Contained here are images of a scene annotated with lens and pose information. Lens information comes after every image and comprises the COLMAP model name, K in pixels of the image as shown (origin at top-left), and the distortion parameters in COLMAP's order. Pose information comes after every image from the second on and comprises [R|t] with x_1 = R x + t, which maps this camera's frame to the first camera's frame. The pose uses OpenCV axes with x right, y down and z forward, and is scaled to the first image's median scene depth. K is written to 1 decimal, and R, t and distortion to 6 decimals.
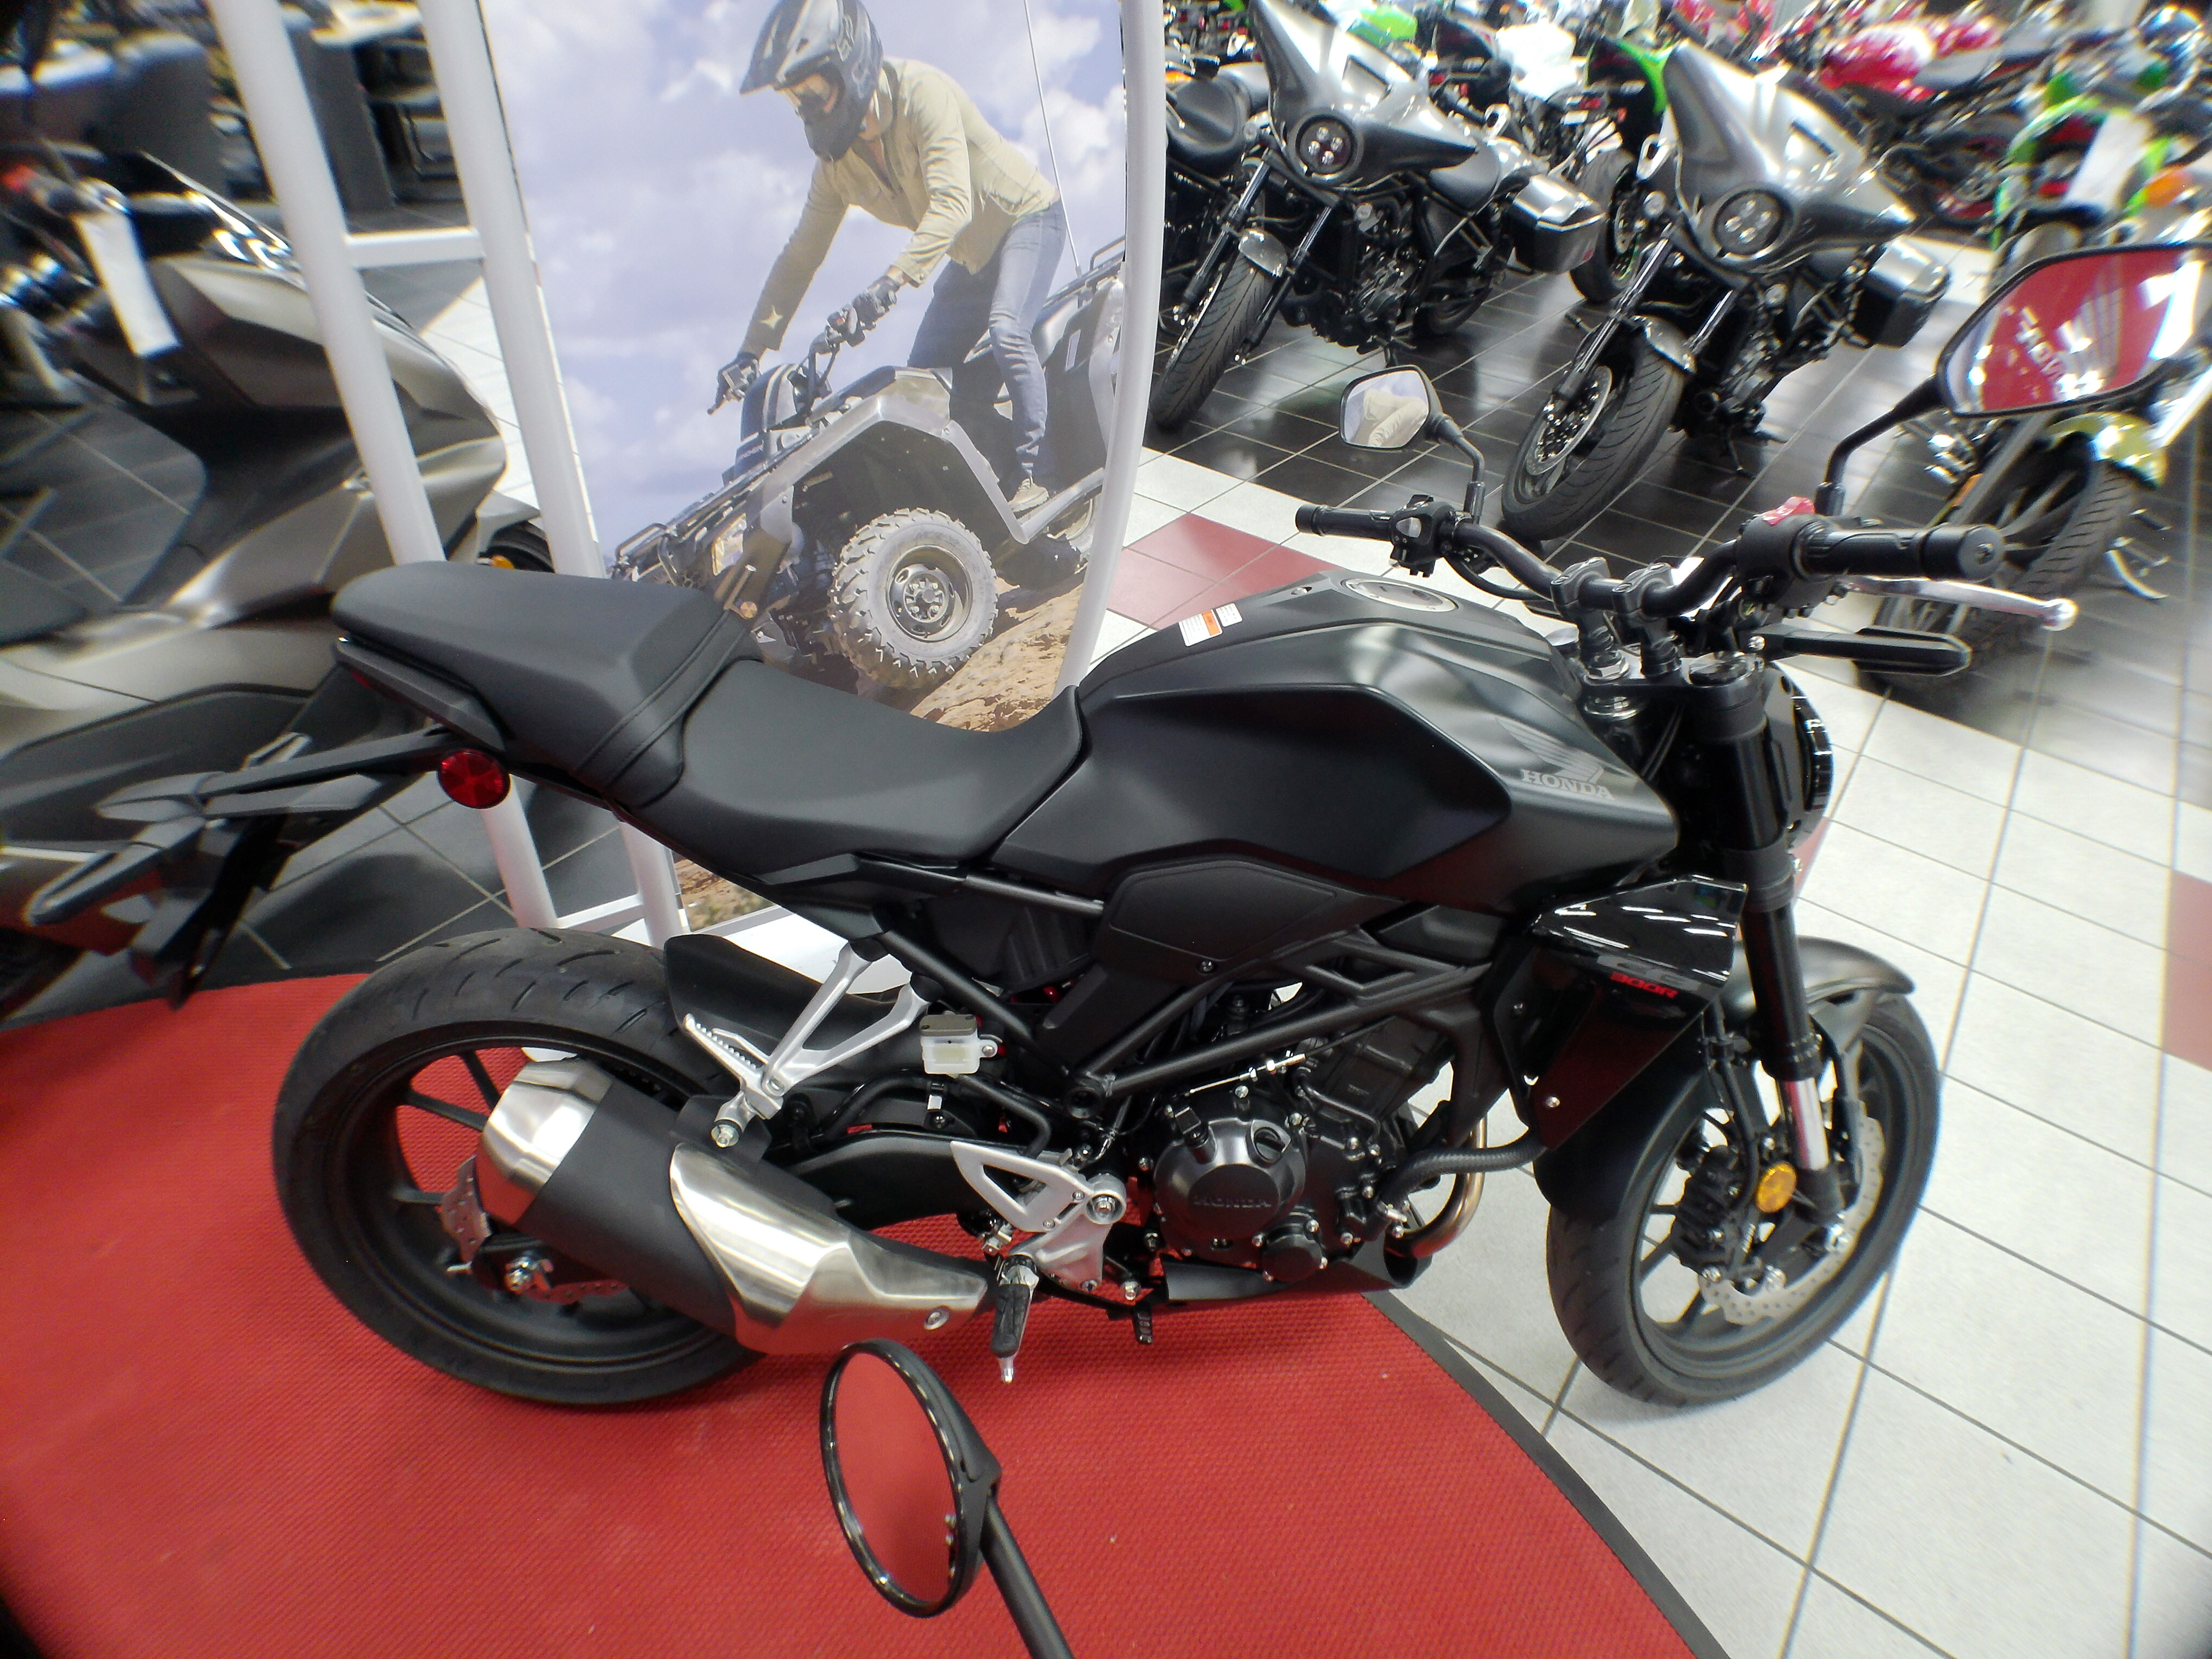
lens RADIAL K [[1239.1, 0, 1102.8], [0, 1239.1, 779.5], [0, 0, 1]] dist [-0.057985, 0.014801]
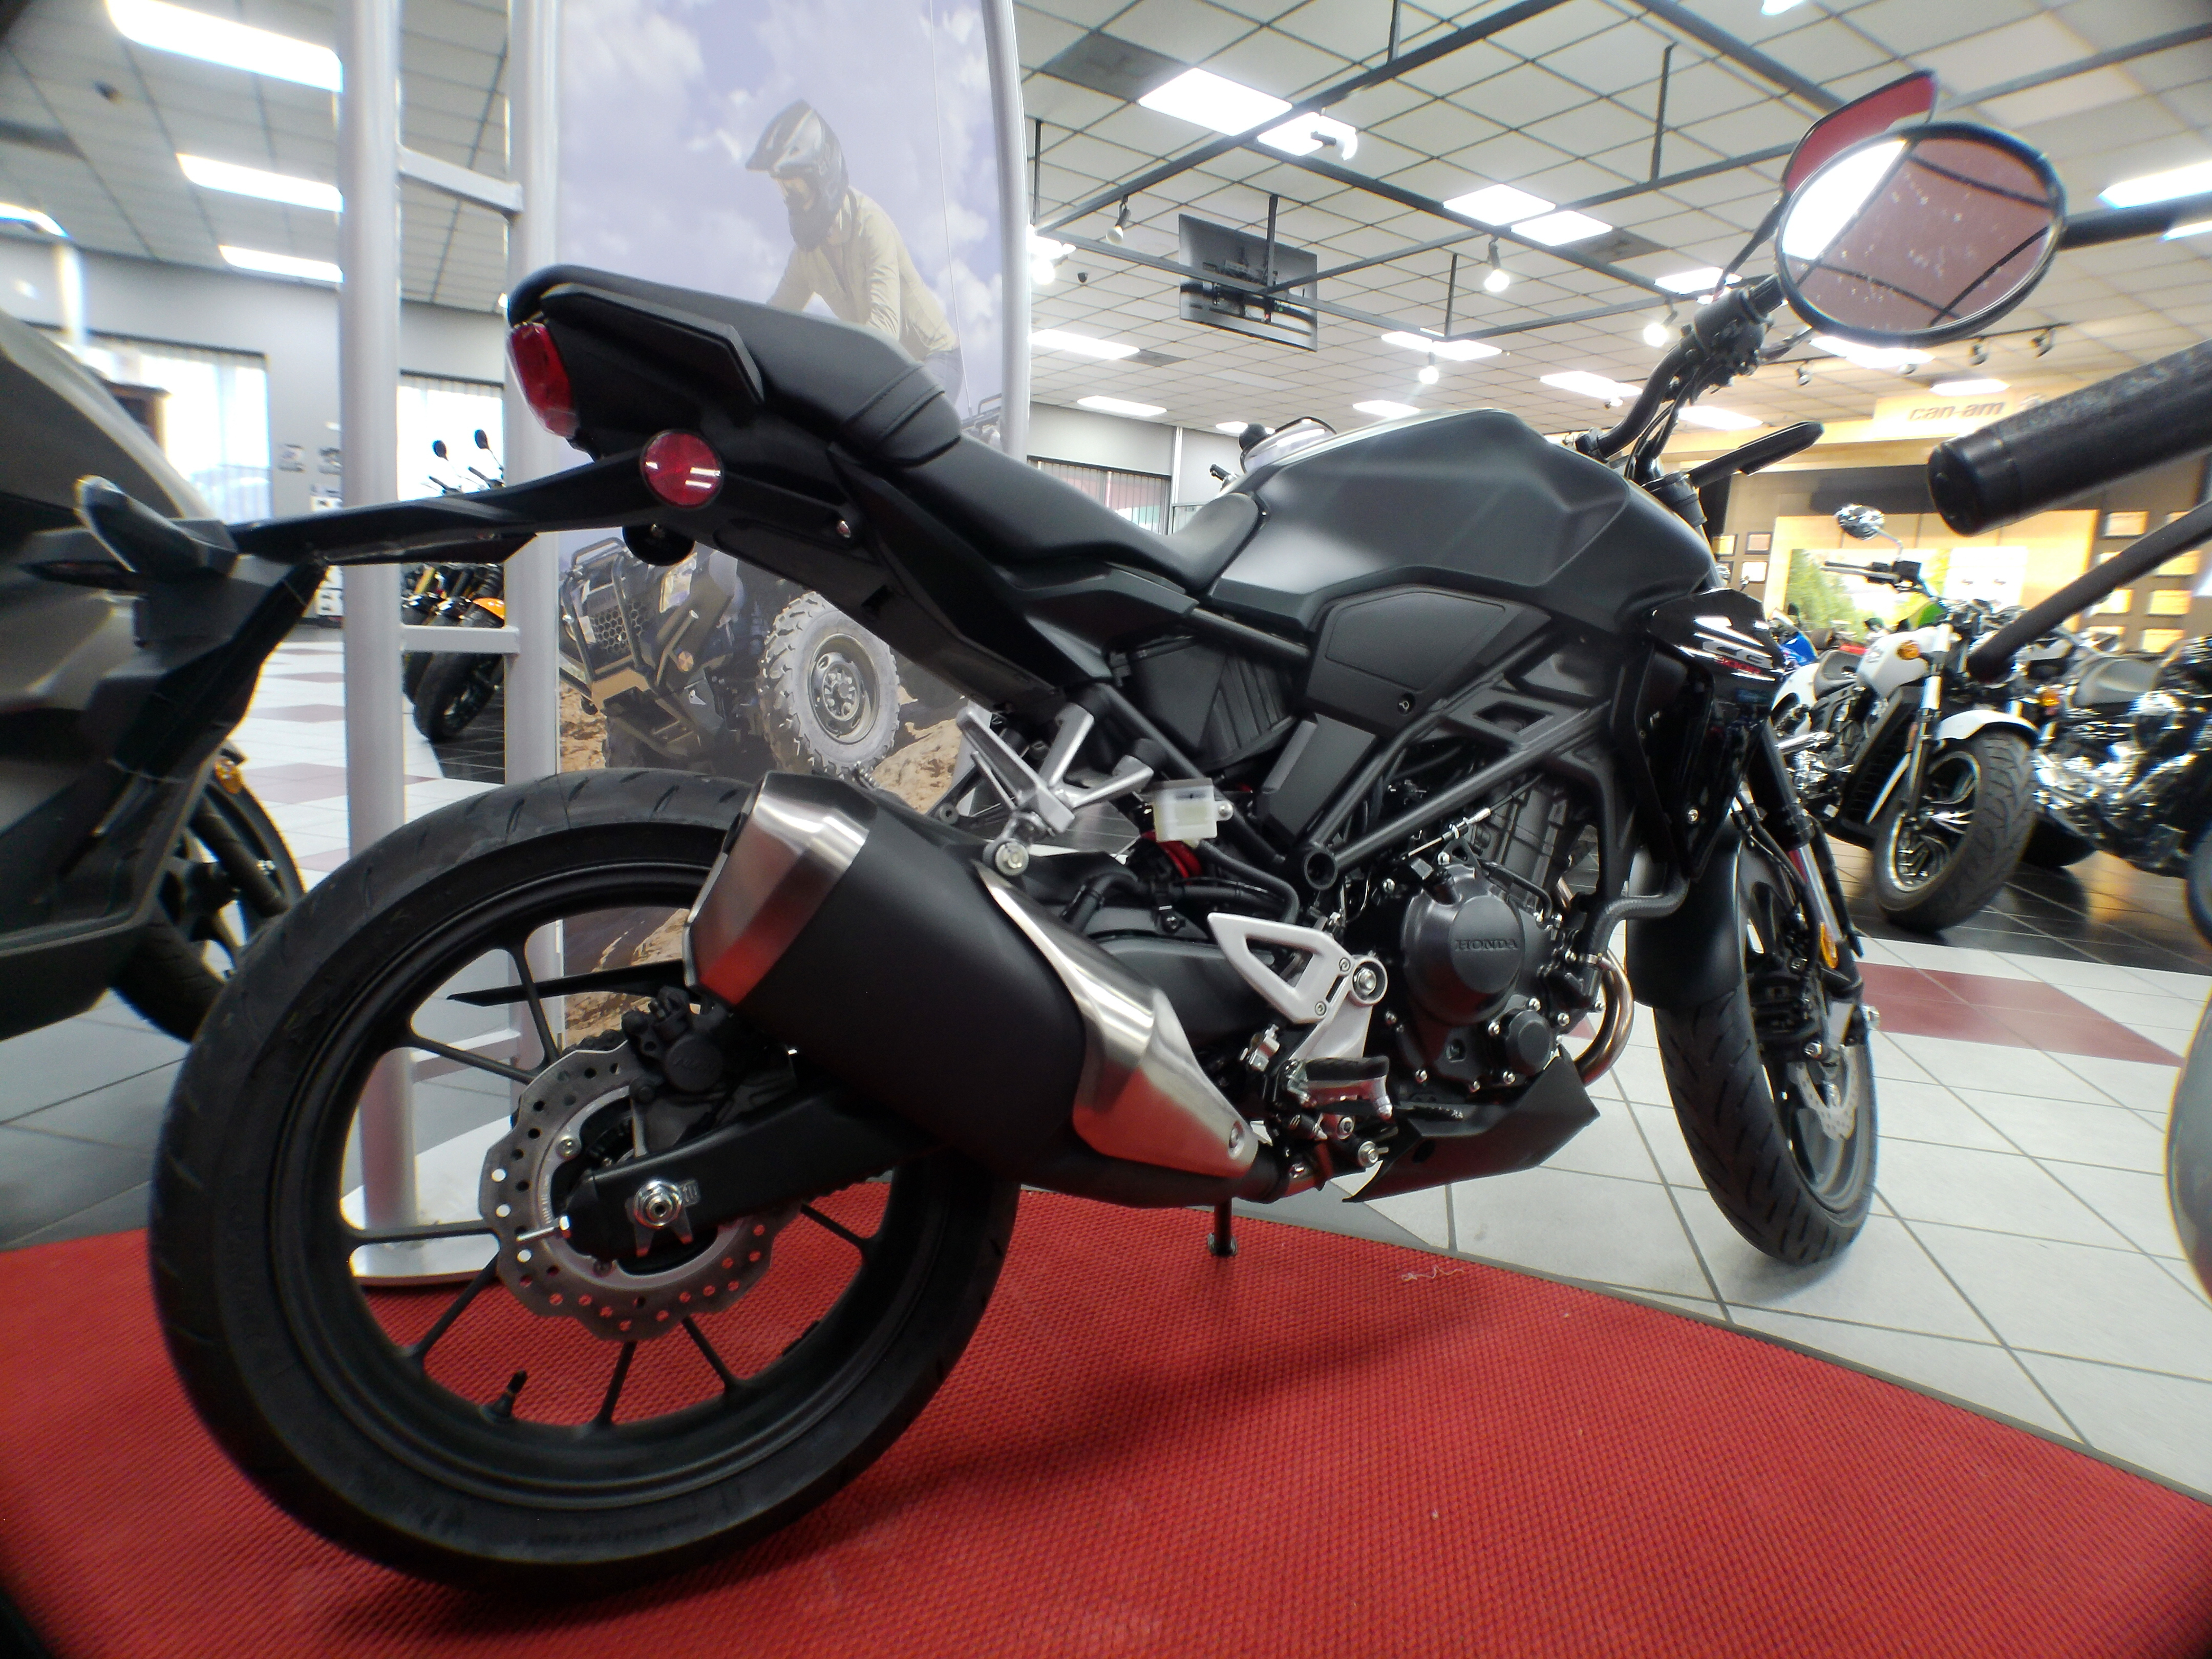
lens RADIAL K [[1210.4, 0, 1114.4], [0, 1210.4, 761.3], [0, 0, 1]] dist [-0.054920, -0.000277]
pose [[0.910472, -0.024750, 0.412829, -0.397202], [0.213162, 0.883485, -0.417151, 0.401335], [-0.354404, 0.467804, 0.809664, 0.206686]]
